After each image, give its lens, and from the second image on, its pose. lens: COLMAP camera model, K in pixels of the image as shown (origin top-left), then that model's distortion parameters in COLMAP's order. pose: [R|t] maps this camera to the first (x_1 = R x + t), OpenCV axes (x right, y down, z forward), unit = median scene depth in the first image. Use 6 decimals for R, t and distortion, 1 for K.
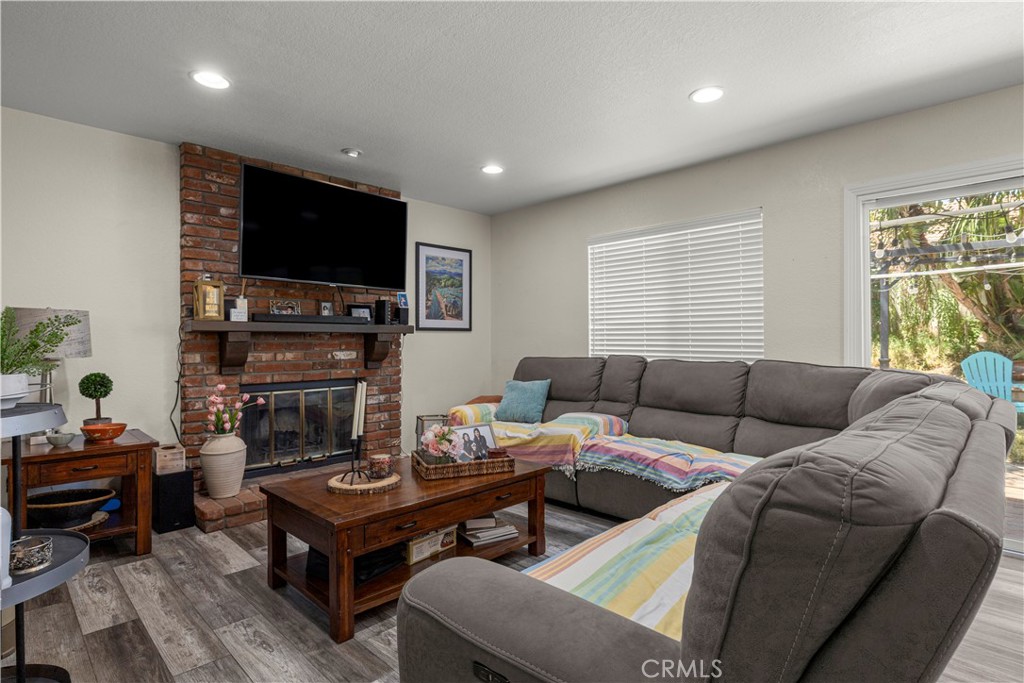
lens RADIAL K [[526.9, 0, 510.8], [0, 526.9, 343.5], [0, 0, 1]] dist [-0.001481, 0.000812]
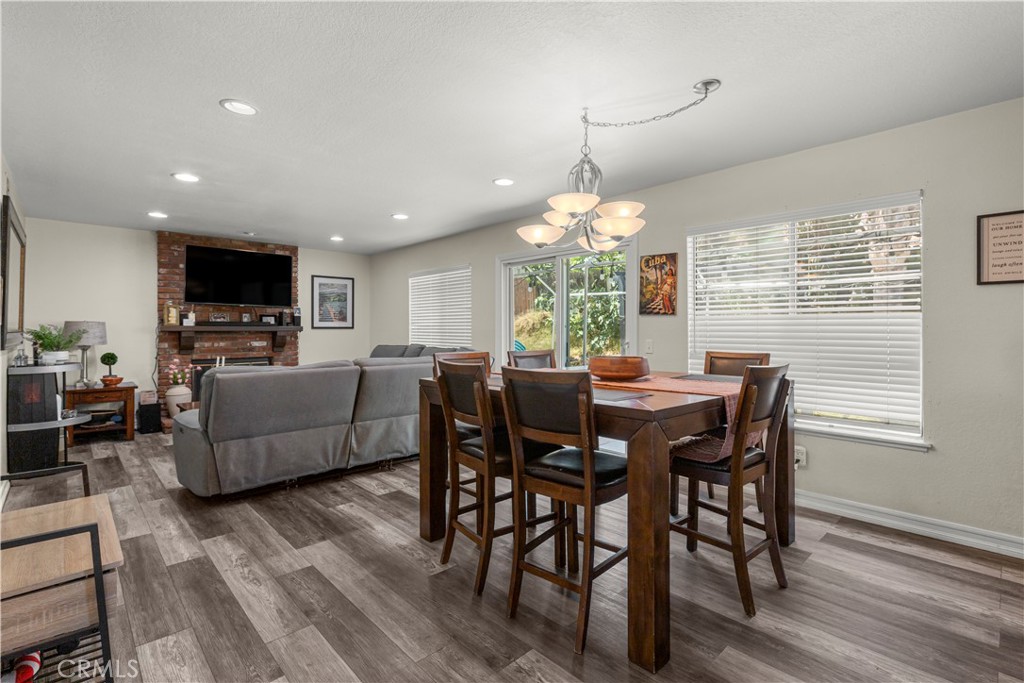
lens RADIAL K [[472.0, 0, 513.4], [0, 472.0, 334.3], [0, 0, 1]] dist [-0.002986, -0.000950]
pose [[0.999788, 0.001270, -0.020568, 0.664555], [-0.001202, 0.999994, 0.003322, -0.018354], [0.020572, -0.003297, 0.999783, -0.641708]]
